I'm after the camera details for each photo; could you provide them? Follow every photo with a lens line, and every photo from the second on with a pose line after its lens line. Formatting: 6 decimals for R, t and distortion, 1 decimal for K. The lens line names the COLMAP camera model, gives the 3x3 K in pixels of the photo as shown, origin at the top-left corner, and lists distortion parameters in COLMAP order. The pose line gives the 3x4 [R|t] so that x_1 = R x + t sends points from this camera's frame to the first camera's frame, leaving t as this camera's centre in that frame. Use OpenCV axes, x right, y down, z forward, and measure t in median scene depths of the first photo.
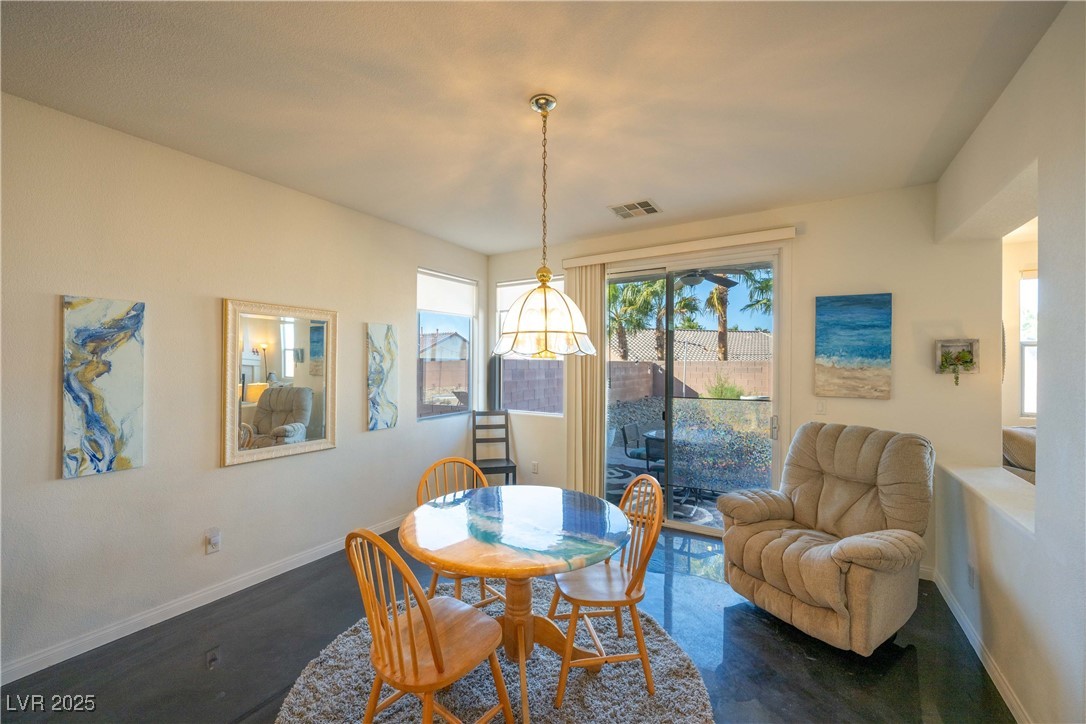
lens RADIAL K [[430.9, 0, 542.2], [0, 430.9, 363.7], [0, 0, 1]] dist [0.002748, 0.000107]
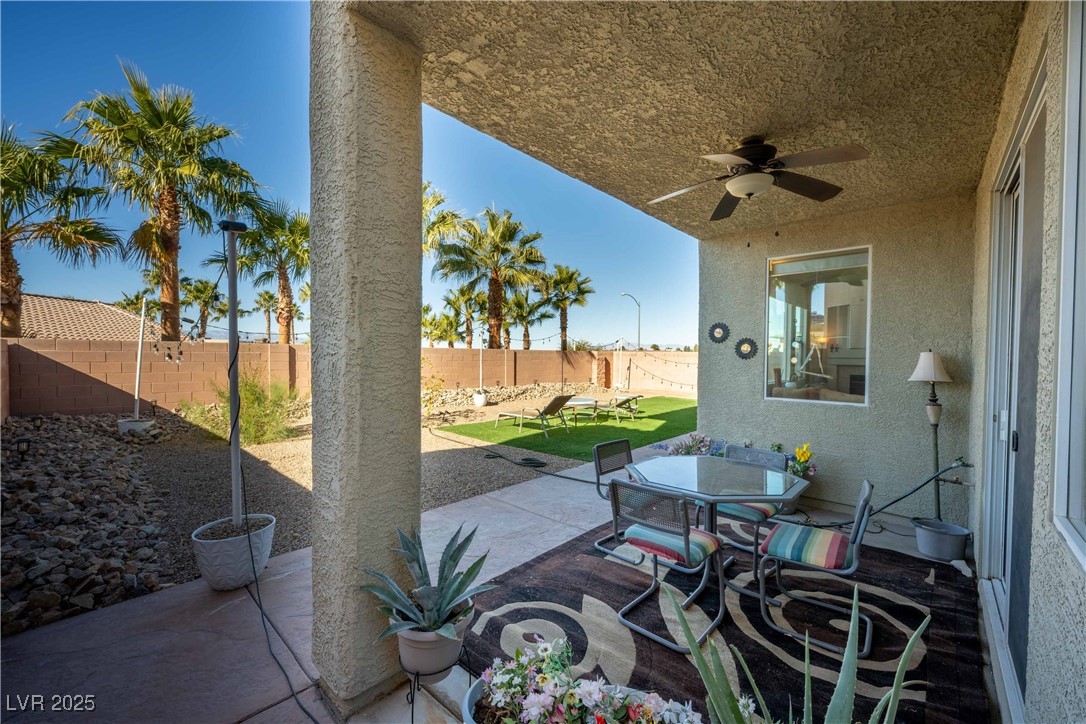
lens RADIAL K [[430.9, 0, 545.1], [0, 430.9, 364.2], [0, 0, 1]] dist [0.002748, 0.000107]
pose [[0.186761, -0.020976, 0.982181, -0.369885], [-0.005159, 0.999737, 0.022332, 0.030851], [-0.982392, -0.009238, 0.186604, 1.803851]]
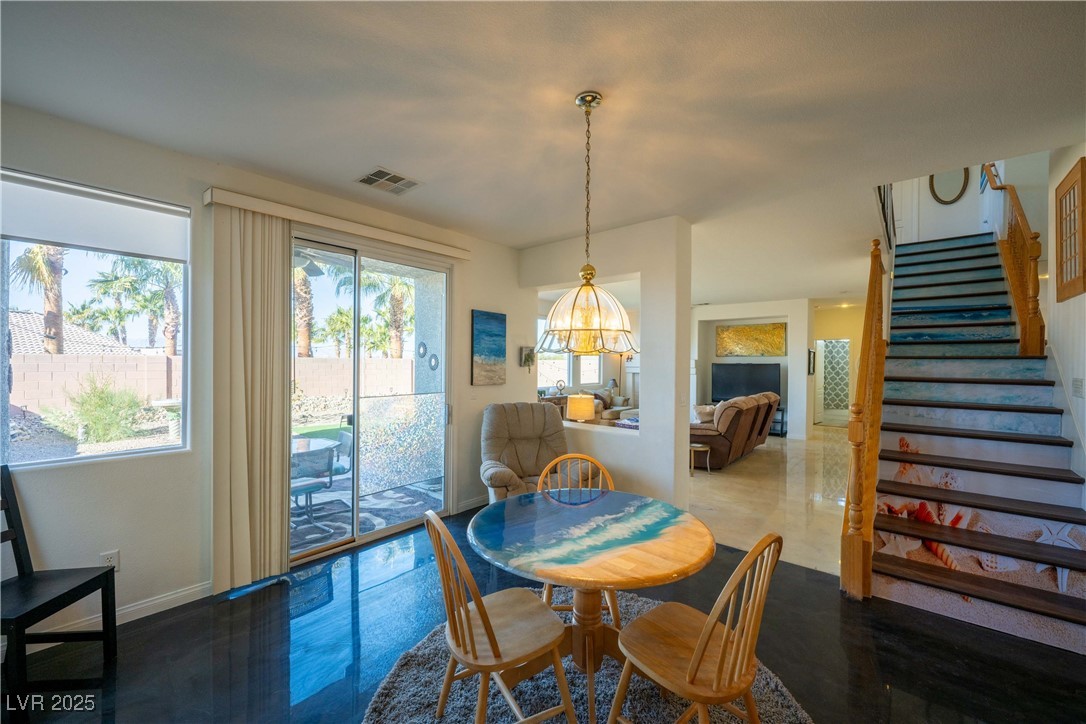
lens RADIAL K [[430.9, 0, 544.5], [0, 430.9, 361.2], [0, 0, 1]] dist [0.002748, 0.000107]
pose [[0.155583, 0.001531, 0.987822, -0.647333], [-0.003751, 0.999993, -0.000959, 0.002446], [-0.987816, -0.003556, 0.155587, 0.609000]]
